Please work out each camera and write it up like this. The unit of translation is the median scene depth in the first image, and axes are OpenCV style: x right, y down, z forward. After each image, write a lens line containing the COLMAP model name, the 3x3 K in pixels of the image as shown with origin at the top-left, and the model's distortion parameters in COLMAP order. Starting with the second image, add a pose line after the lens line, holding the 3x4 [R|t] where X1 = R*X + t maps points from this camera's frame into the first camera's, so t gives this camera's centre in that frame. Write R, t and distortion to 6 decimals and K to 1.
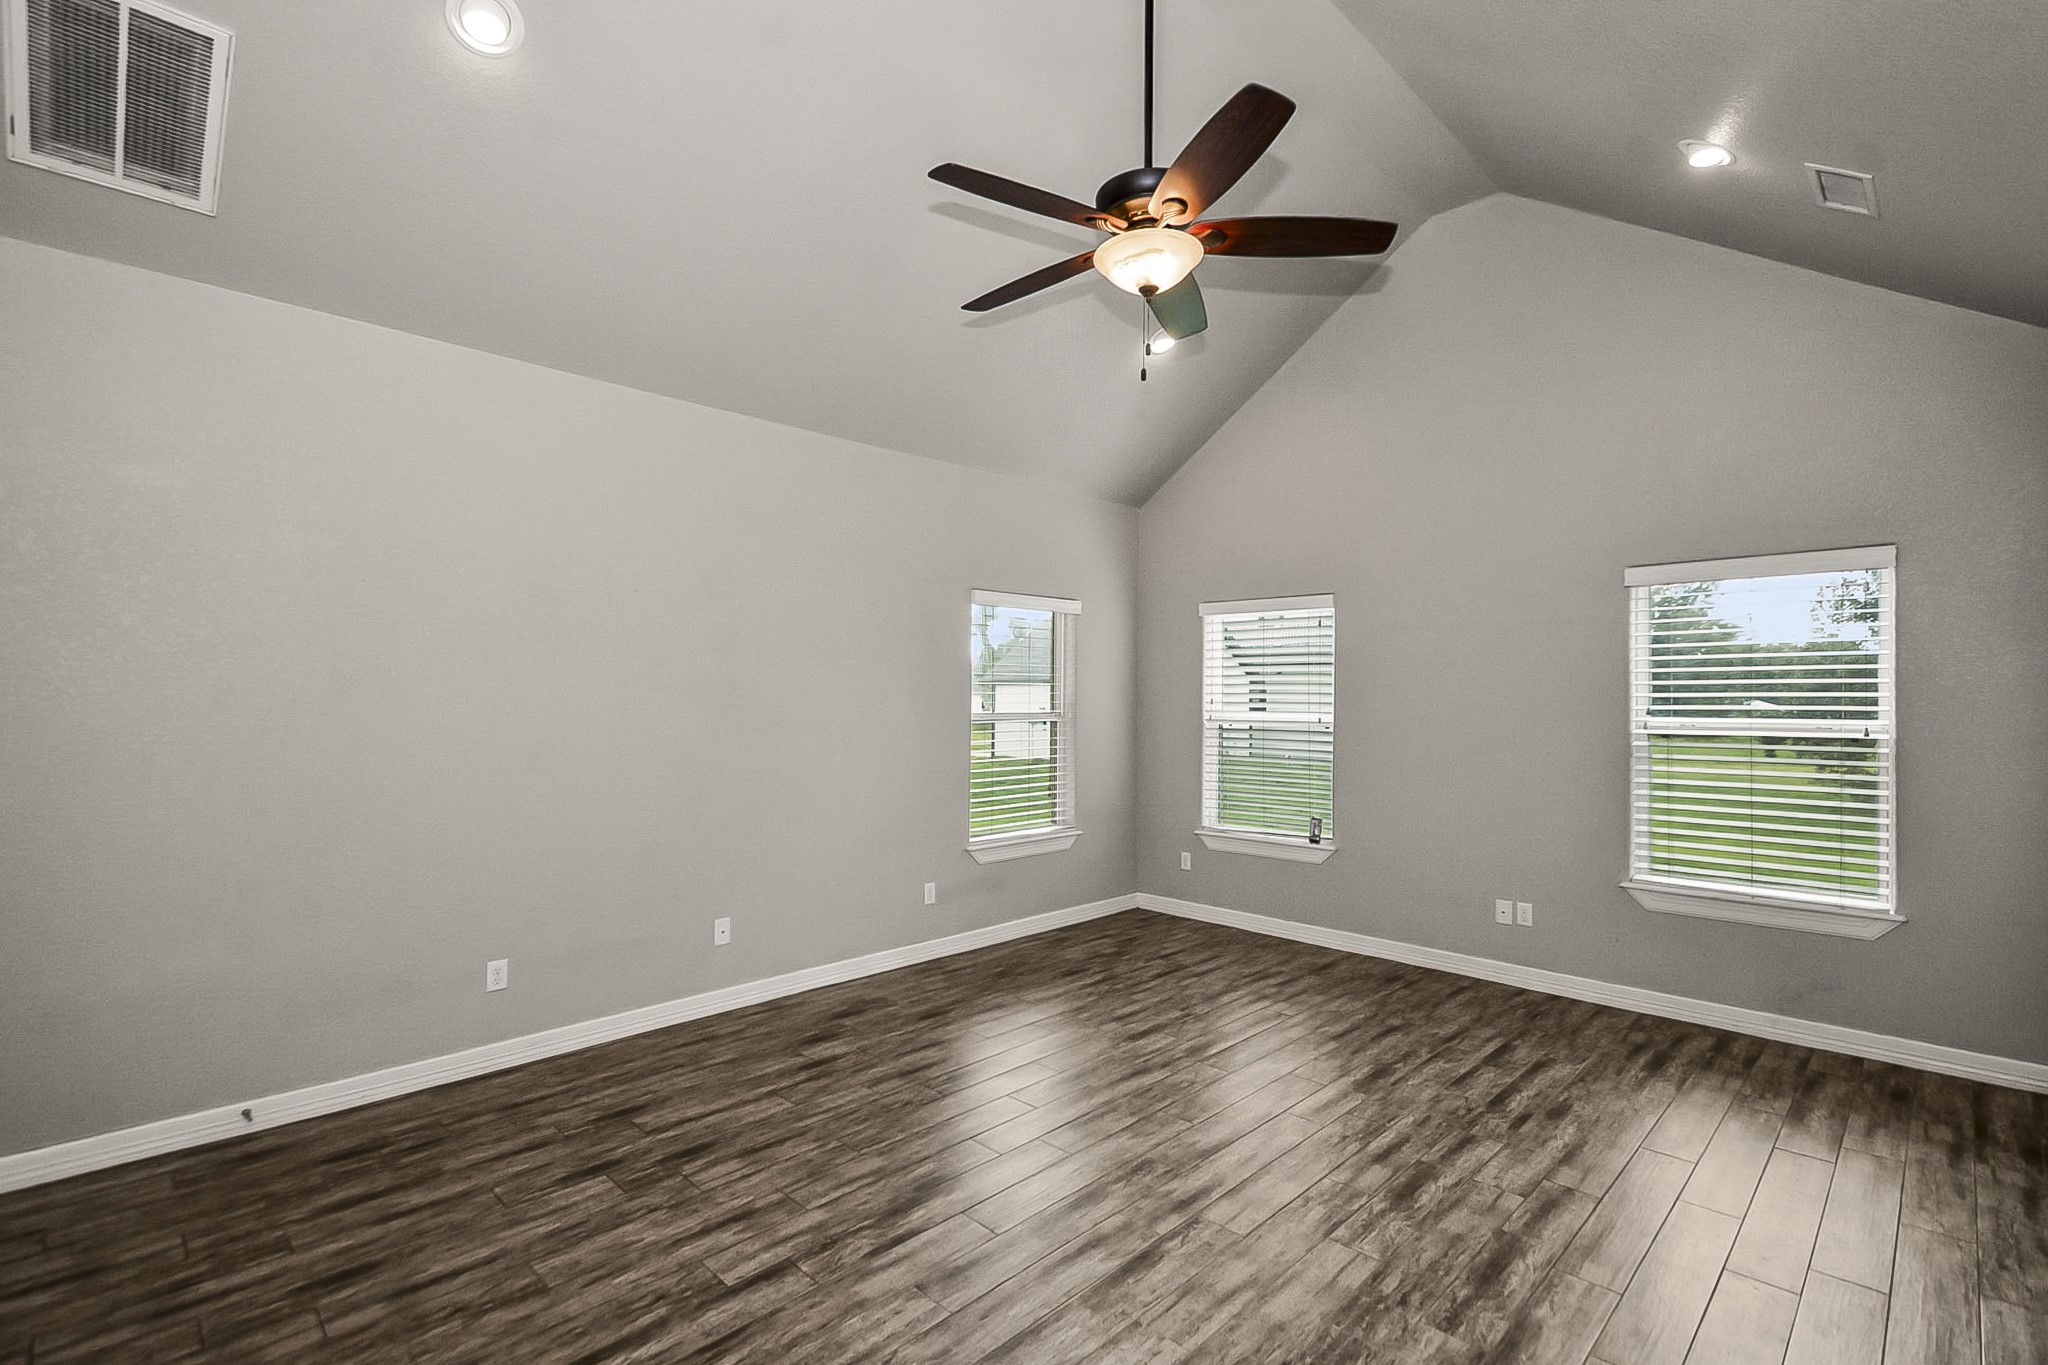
lens RADIAL K [[916.7, 0, 1028.8], [0, 916.7, 696.7], [0, 0, 1]] dist [0.019916, -0.004768]
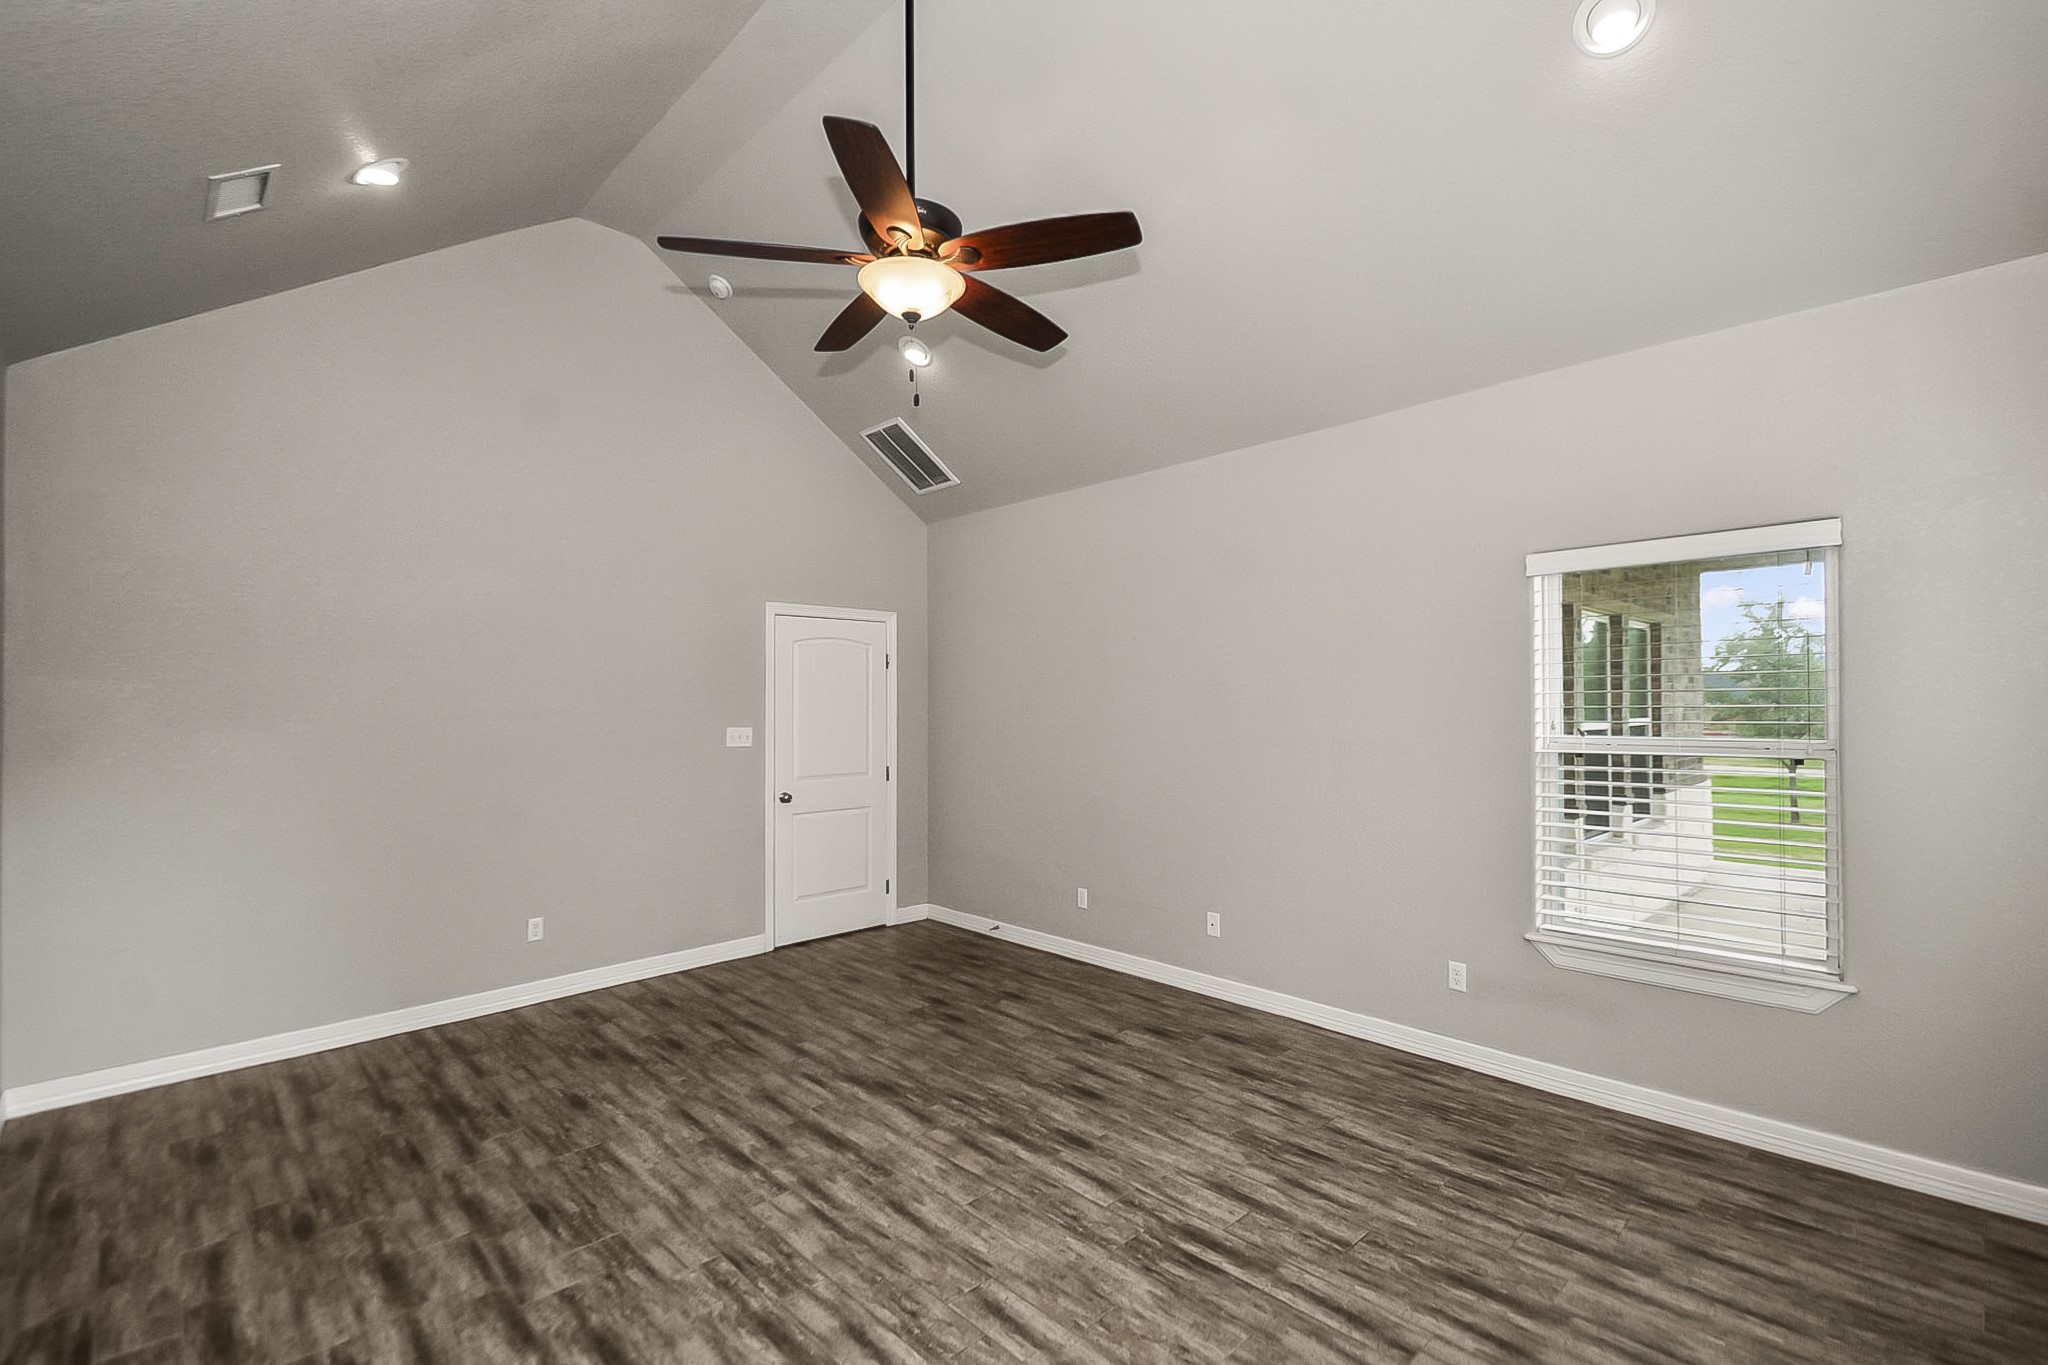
lens RADIAL K [[916.7, 0, 1026.3], [0, 916.7, 689.3], [0, 0, 1]] dist [0.019916, -0.004768]
pose [[-0.017814, -0.016581, -0.999704, 1.046365], [0.007393, 0.999833, -0.016715, -0.017172], [0.999814, -0.007688, -0.017688, 1.053230]]
